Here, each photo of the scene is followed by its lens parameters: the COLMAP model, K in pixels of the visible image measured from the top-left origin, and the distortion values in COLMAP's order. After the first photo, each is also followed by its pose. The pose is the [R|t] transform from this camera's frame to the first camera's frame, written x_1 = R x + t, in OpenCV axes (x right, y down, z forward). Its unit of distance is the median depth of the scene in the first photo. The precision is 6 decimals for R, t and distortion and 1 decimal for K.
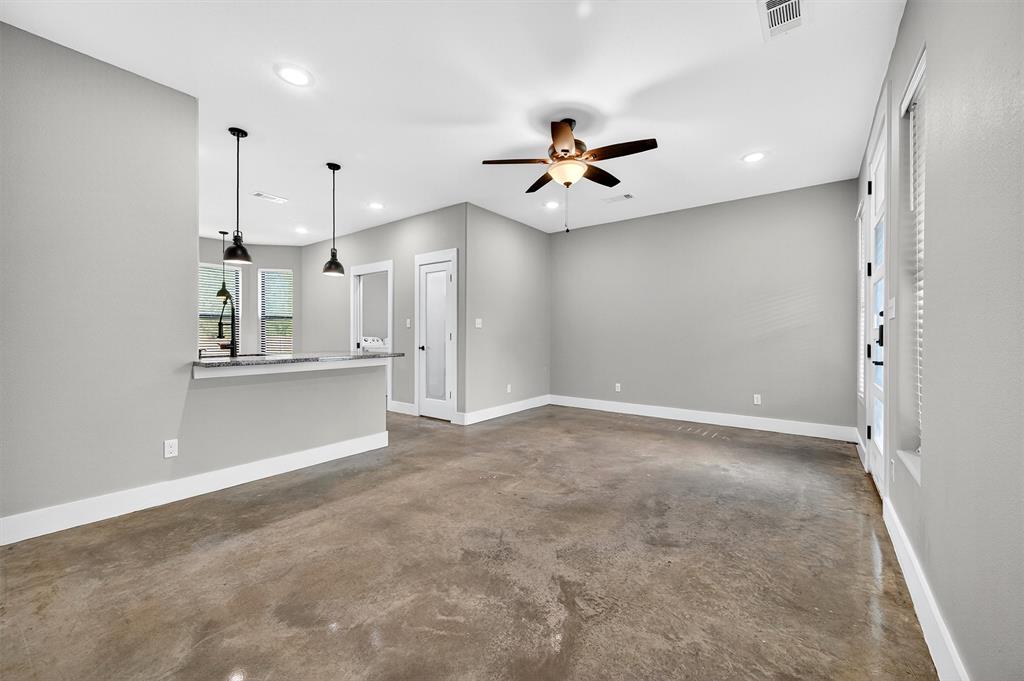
lens RADIAL K [[397.7, 0, 514.6], [0, 397.7, 336.7], [0, 0, 1]] dist [0.004979, -0.001017]
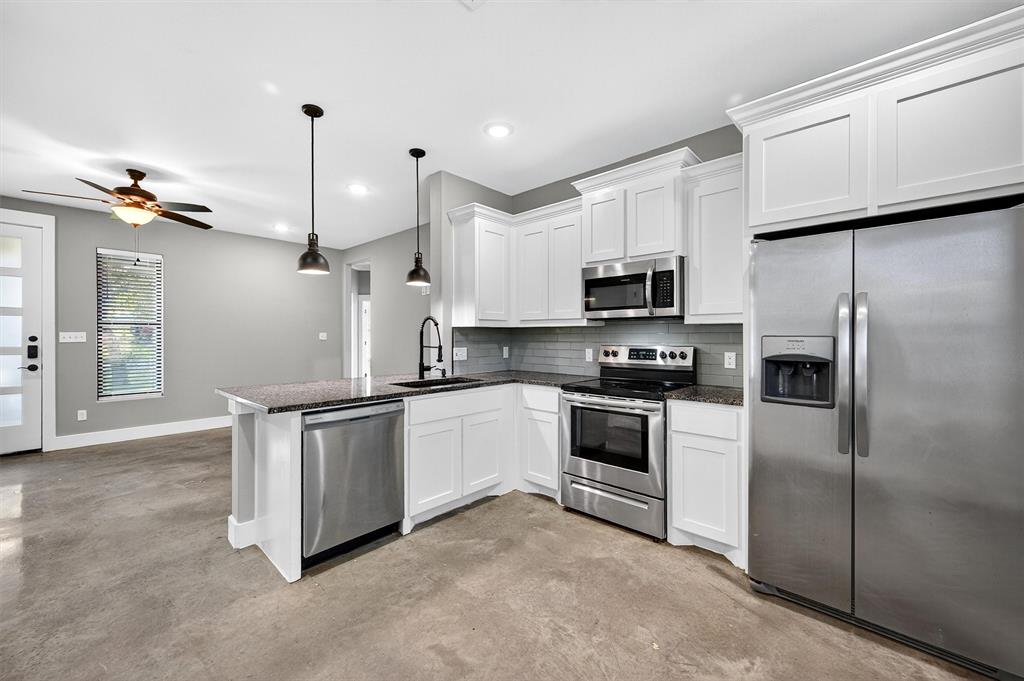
lens RADIAL K [[397.7, 0, 510.3], [0, 397.7, 337.3], [0, 0, 1]] dist [0.004979, -0.001017]
pose [[-0.995940, -0.002818, 0.089978, -1.226798], [-0.002491, 0.999990, 0.003747, -0.073667], [-0.089988, 0.003507, -0.995937, 2.388570]]
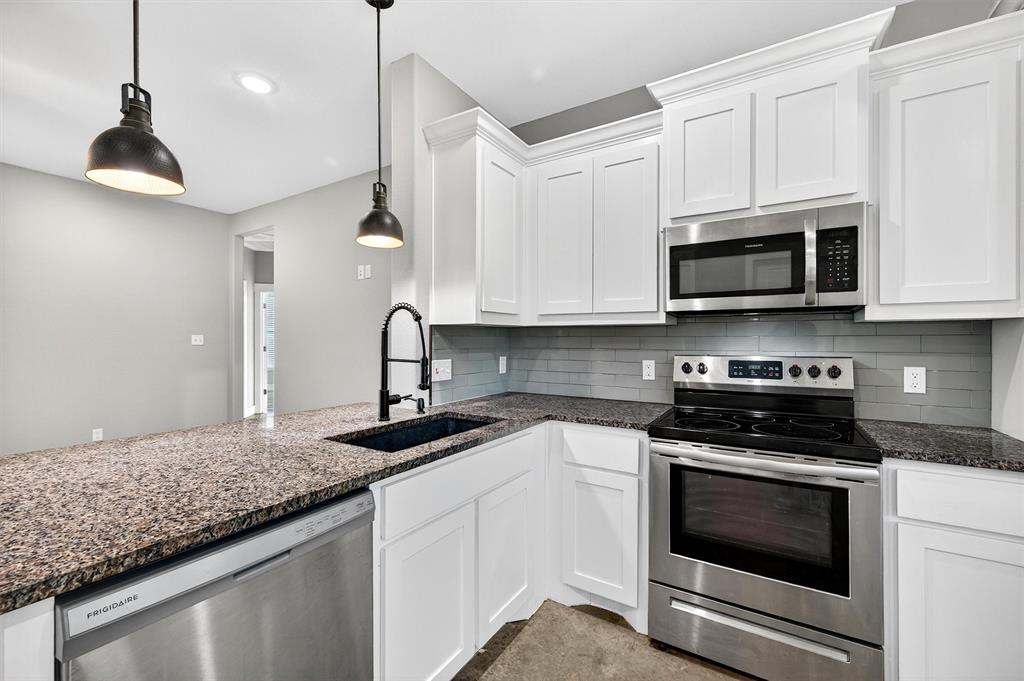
lens RADIAL K [[421.2, 0, 512.6], [0, 421.2, 339.6], [0, 0, 1]] dist [-0.003998, 0.000938]
pose [[-0.995237, -0.004073, -0.097400, -0.988291], [-0.004180, 0.999991, 0.000895, -0.074346], [0.097396, 0.001298, -0.995245, 1.909867]]
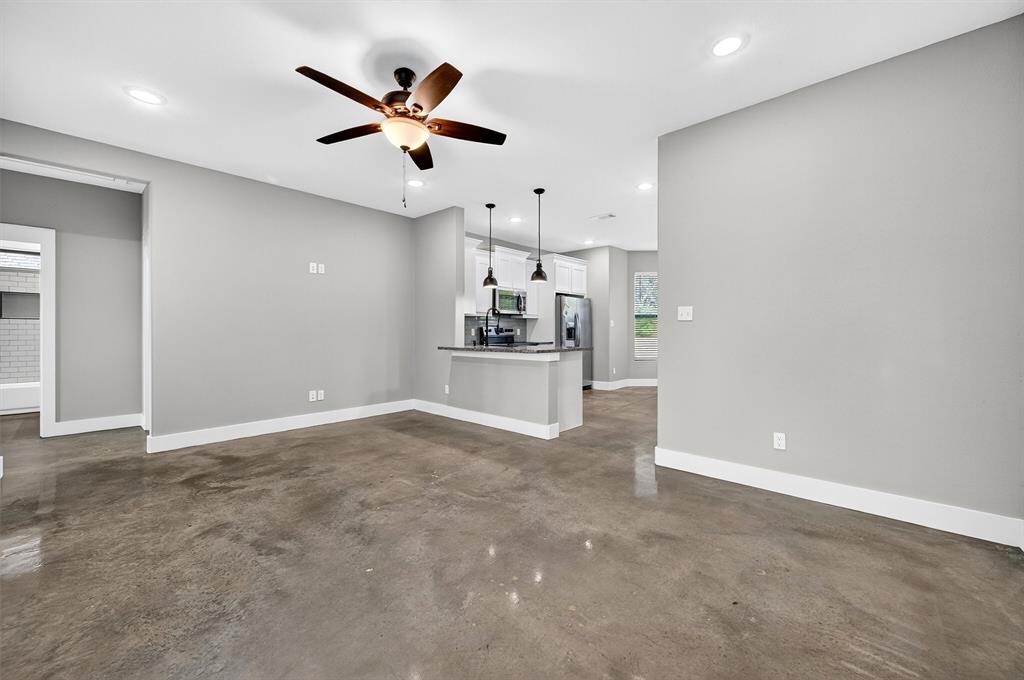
lens RADIAL K [[397.7, 0, 510.9], [0, 397.7, 332.2], [0, 0, 1]] dist [0.004979, -0.001017]
pose [[-0.095217, 0.000707, -0.995456, 1.078424], [-0.000752, 0.999999, 0.000782, -0.008794], [0.995456, 0.000823, -0.095216, 1.504773]]
